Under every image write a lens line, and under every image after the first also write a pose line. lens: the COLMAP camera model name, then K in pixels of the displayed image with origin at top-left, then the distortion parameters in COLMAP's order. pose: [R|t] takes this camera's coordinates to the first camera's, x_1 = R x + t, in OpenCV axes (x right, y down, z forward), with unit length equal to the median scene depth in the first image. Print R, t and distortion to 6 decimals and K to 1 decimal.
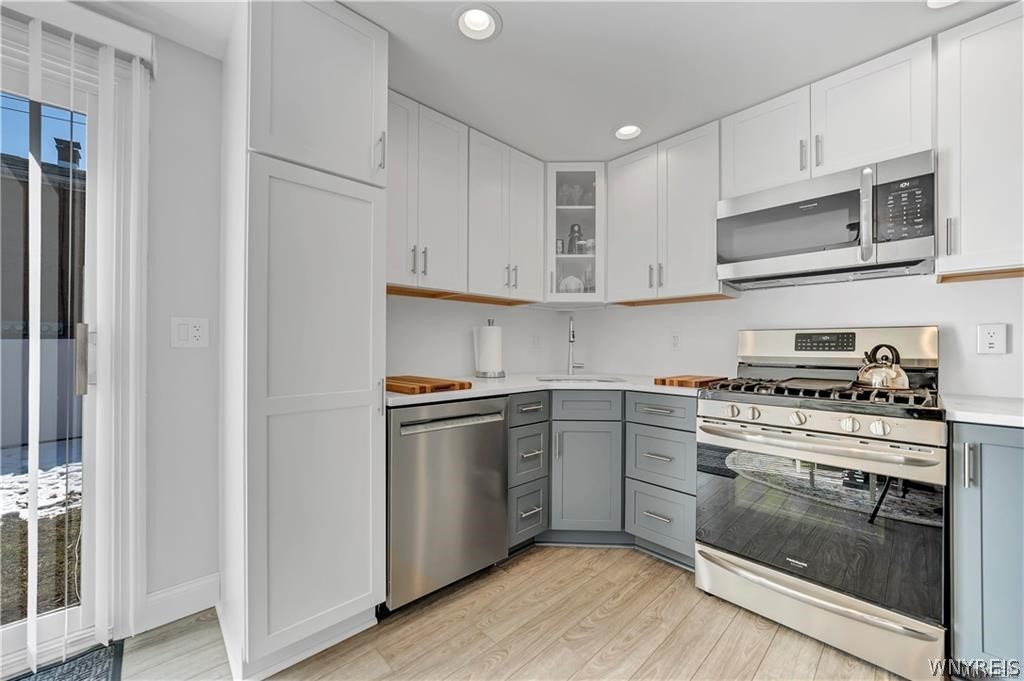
lens RADIAL K [[383.9, 0, 510.0], [0, 383.9, 343.4], [0, 0, 1]] dist [-0.006941, 0.001970]
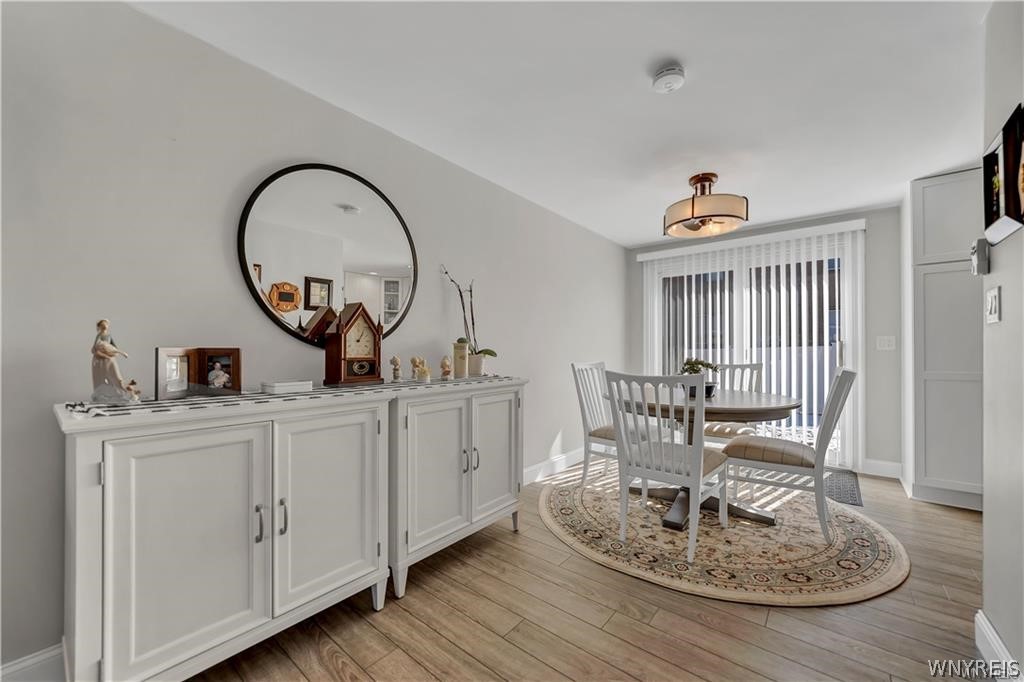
lens RADIAL K [[383.9, 0, 515.0], [0, 383.9, 349.0], [0, 0, 1]] dist [-0.006941, 0.001970]
pose [[0.126711, -0.009259, -0.991896, 1.047182], [0.005040, 0.999950, -0.008691, 0.013512], [0.991927, -0.003898, 0.126752, -1.357997]]
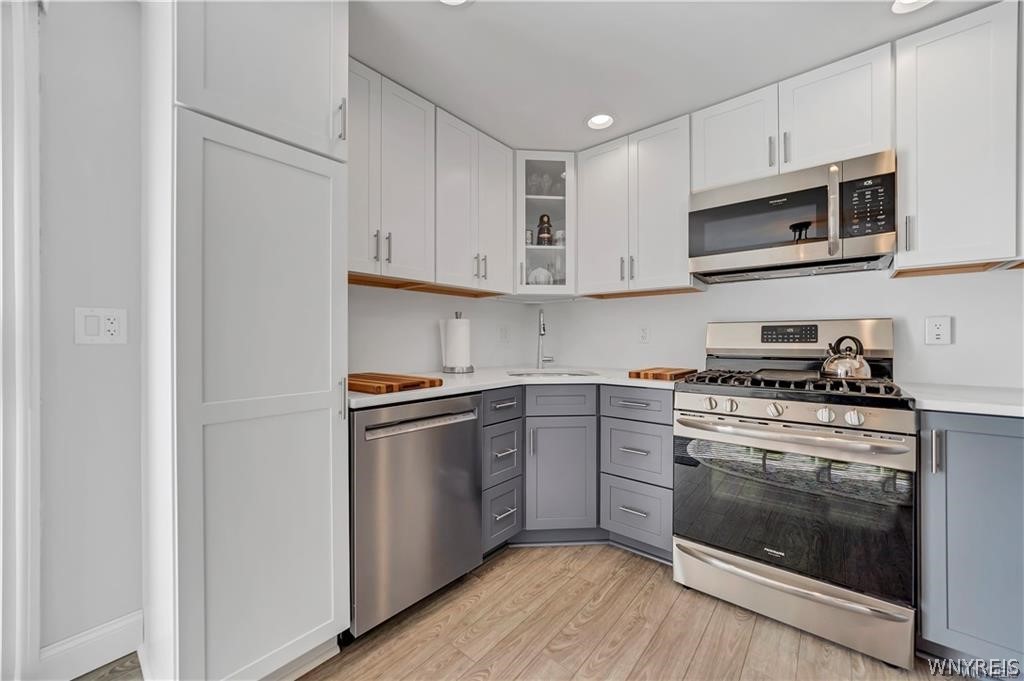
lens RADIAL K [[383.9, 0, 514.6], [0, 383.9, 338.1], [0, 0, 1]] dist [-0.006941, 0.001970]
pose [[0.992809, -0.005343, 0.119591, -0.044231], [0.004981, 0.999982, 0.003327, -0.000139], [-0.119607, -0.002707, 0.992818, 0.069583]]
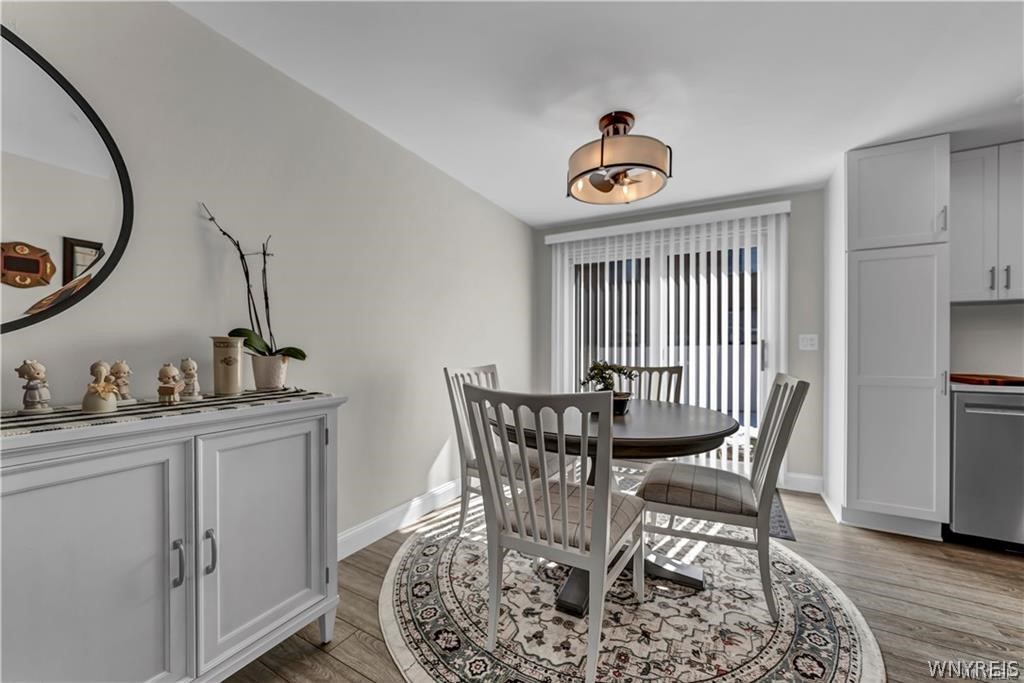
lens RADIAL K [[383.9, 0, 510.6], [0, 383.9, 348.6], [0, 0, 1]] dist [-0.006941, 0.001970]
pose [[0.301161, -0.002090, -0.953571, 0.544969], [0.000830, 0.999998, -0.001930, 0.005159], [0.953573, -0.000211, 0.301162, -1.005522]]
